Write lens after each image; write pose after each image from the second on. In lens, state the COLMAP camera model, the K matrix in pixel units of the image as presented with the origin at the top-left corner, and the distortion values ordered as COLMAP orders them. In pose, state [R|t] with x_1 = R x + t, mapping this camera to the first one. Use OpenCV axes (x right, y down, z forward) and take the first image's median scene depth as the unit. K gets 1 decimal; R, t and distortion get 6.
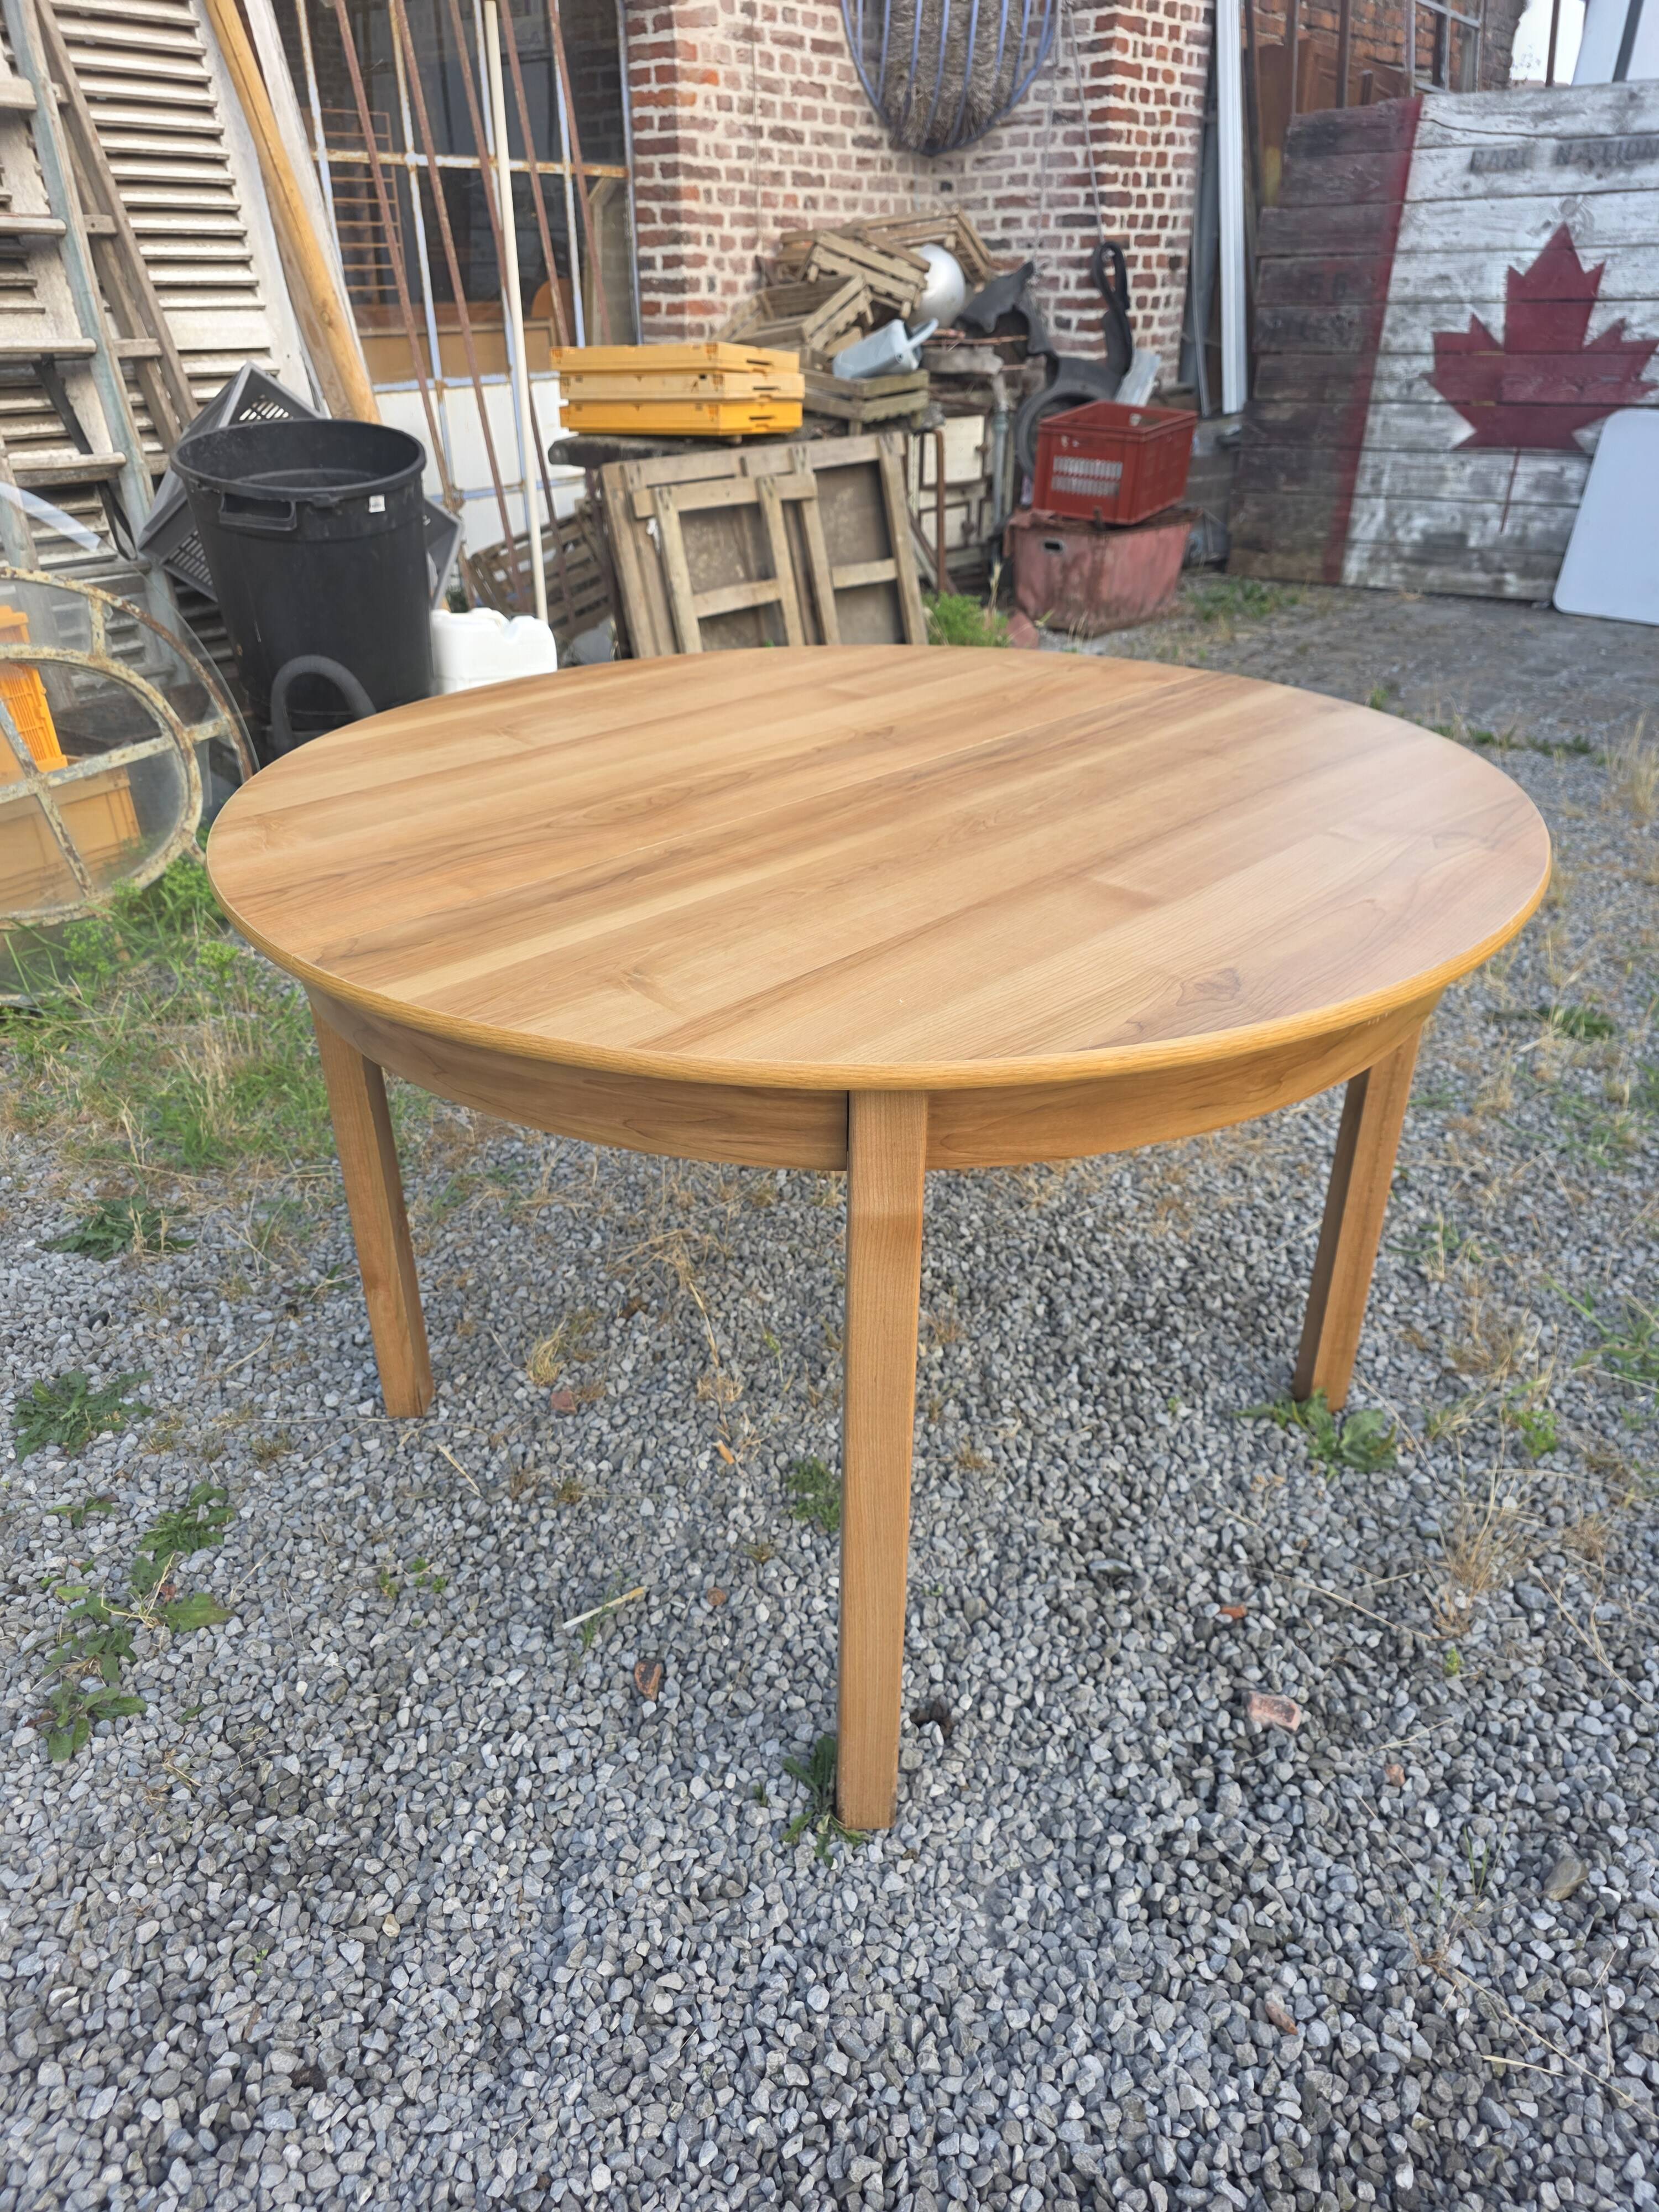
lens RADIAL K [[1503.9, 0, 805.3], [0, 1503.9, 1104.9], [0, 0, 1]] dist [0.041280, -0.033404]
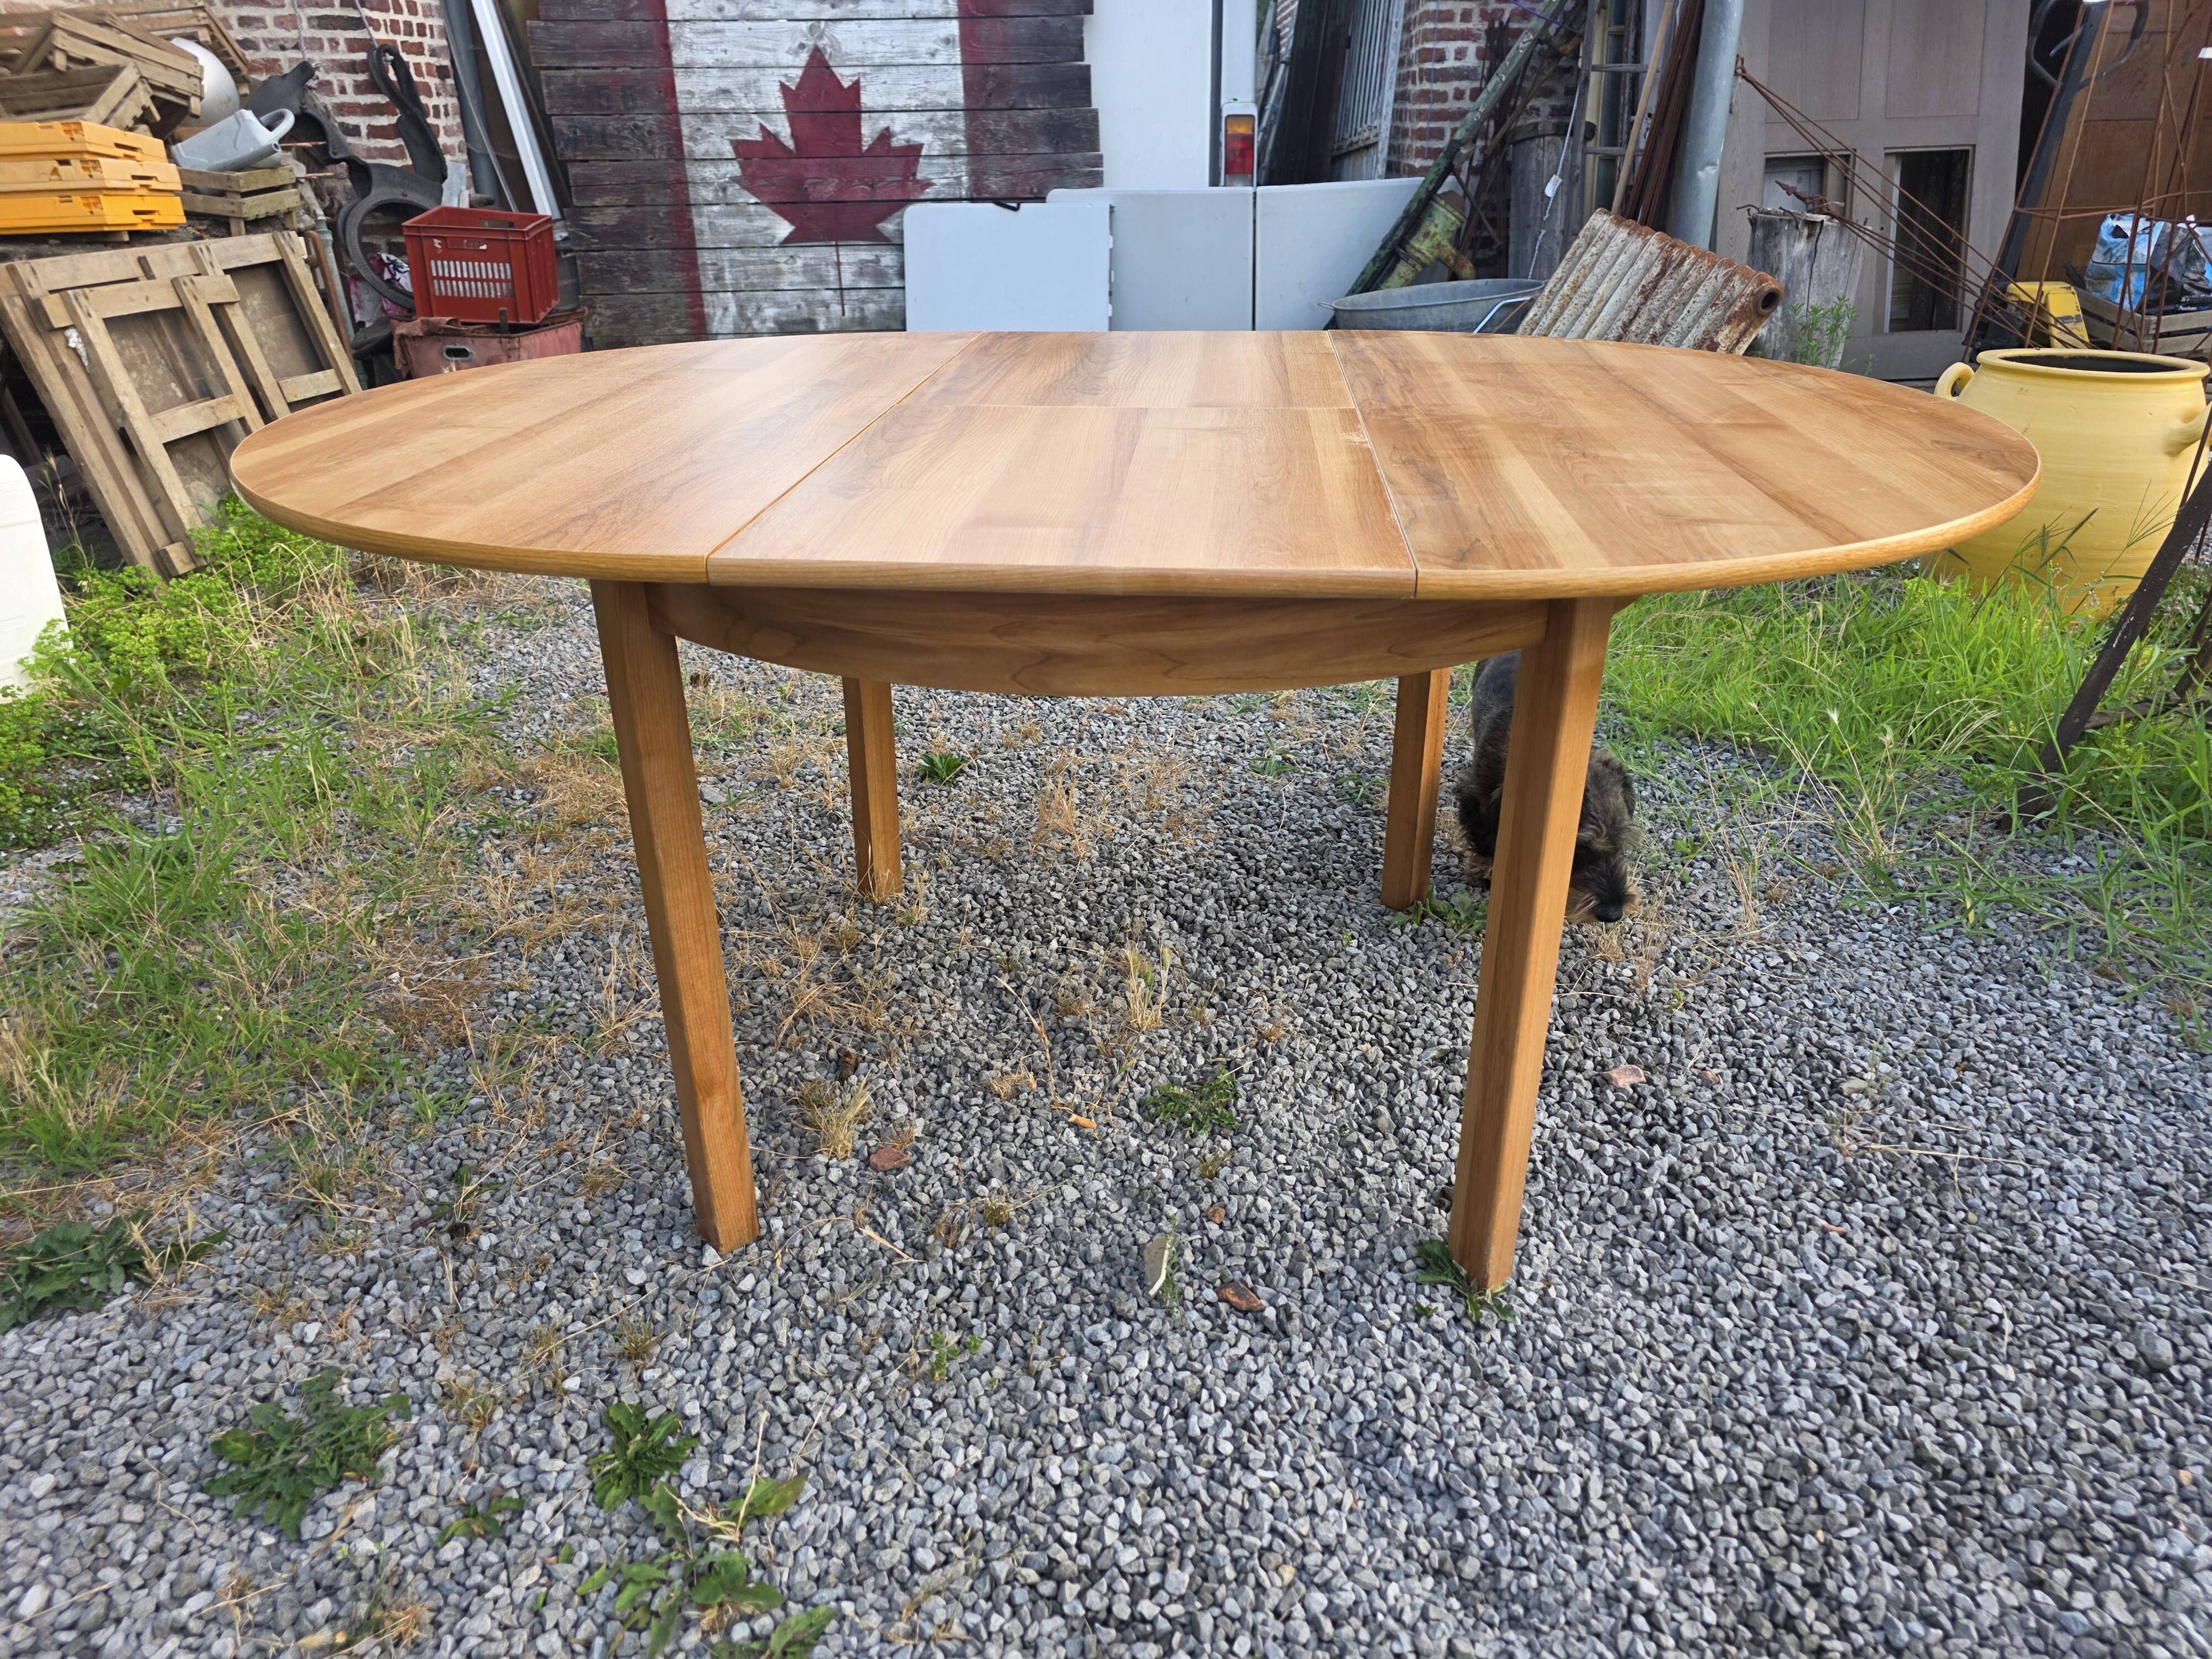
lens RADIAL K [[1503.9, 0, 1128.2], [0, 1503.9, 826.8], [0, 0, 1]] dist [0.041280, -0.033404]
pose [[0.748880, -0.272580, 0.604052, -0.594470], [0.313402, 0.948795, 0.039603, 0.017807], [-0.583916, 0.159653, 0.795960, 0.172412]]
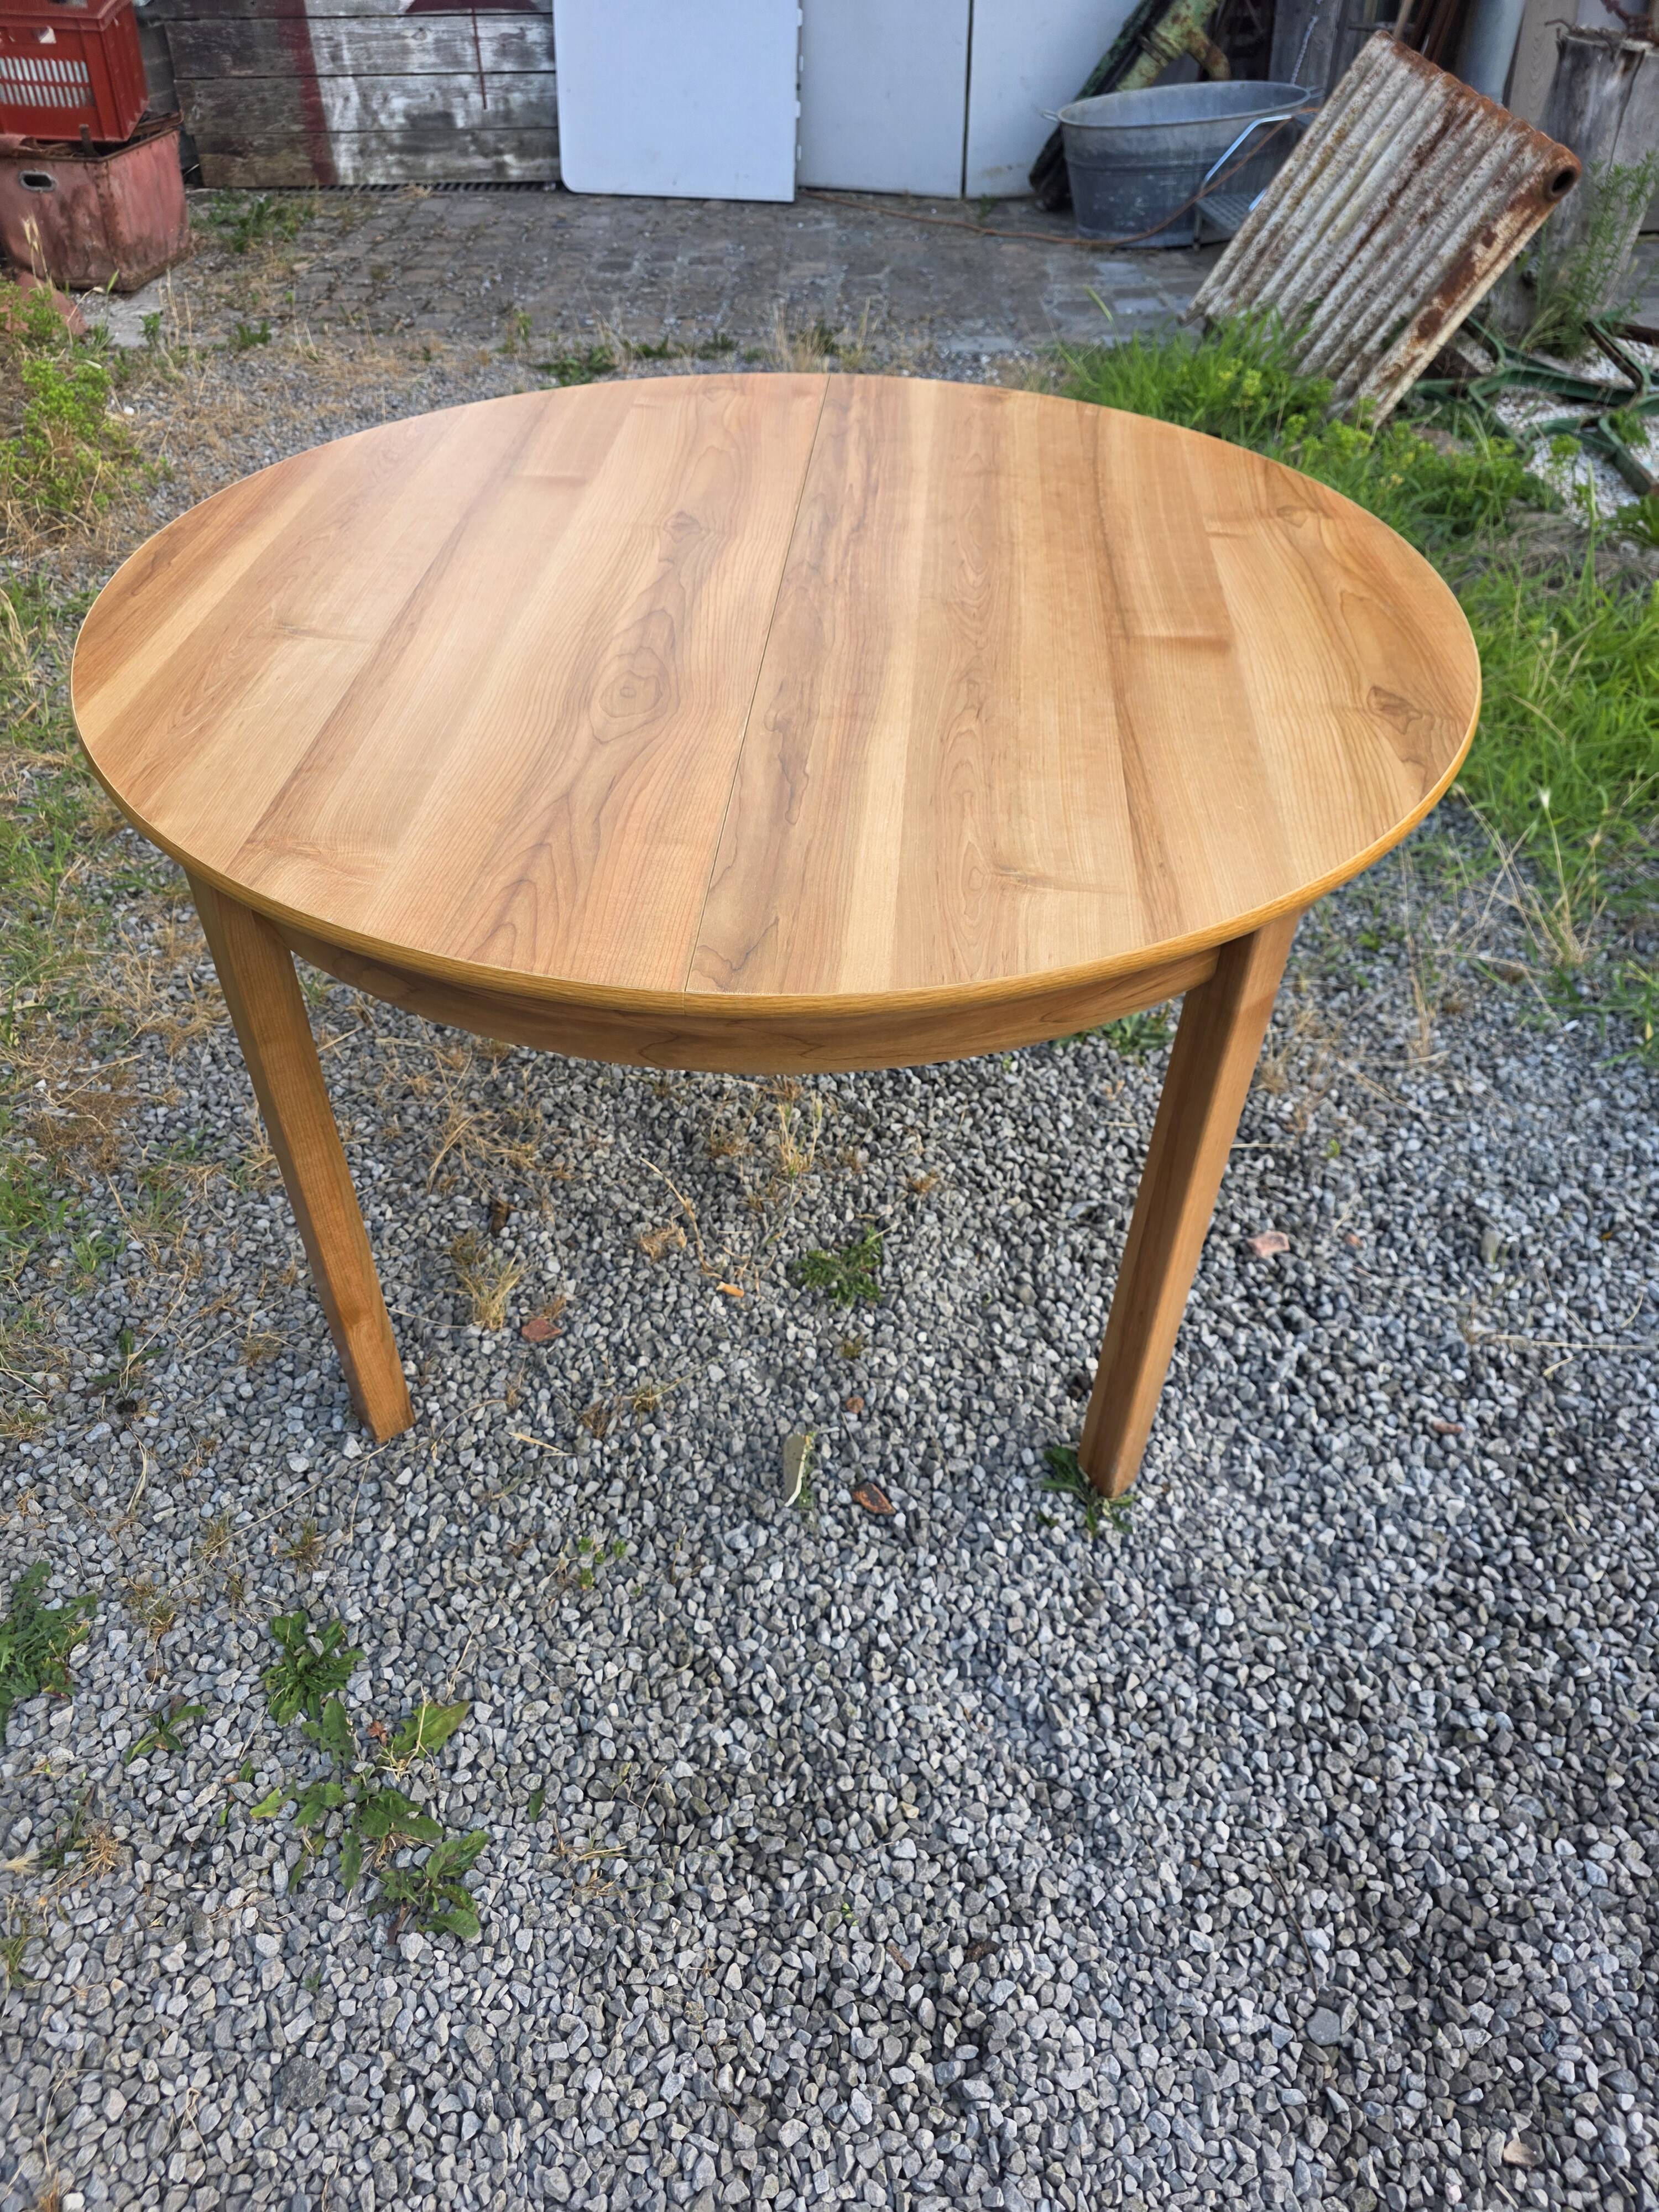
lens RADIAL K [[1503.9, 0, 807.6], [0, 1503.9, 1105.8], [0, 0, 1]] dist [0.041280, -0.033404]
pose [[0.757809, -0.425122, 0.494971, -0.475178], [0.299457, 0.900599, 0.315036, -0.187485], [-0.579699, -0.090515, 0.809788, 0.173556]]
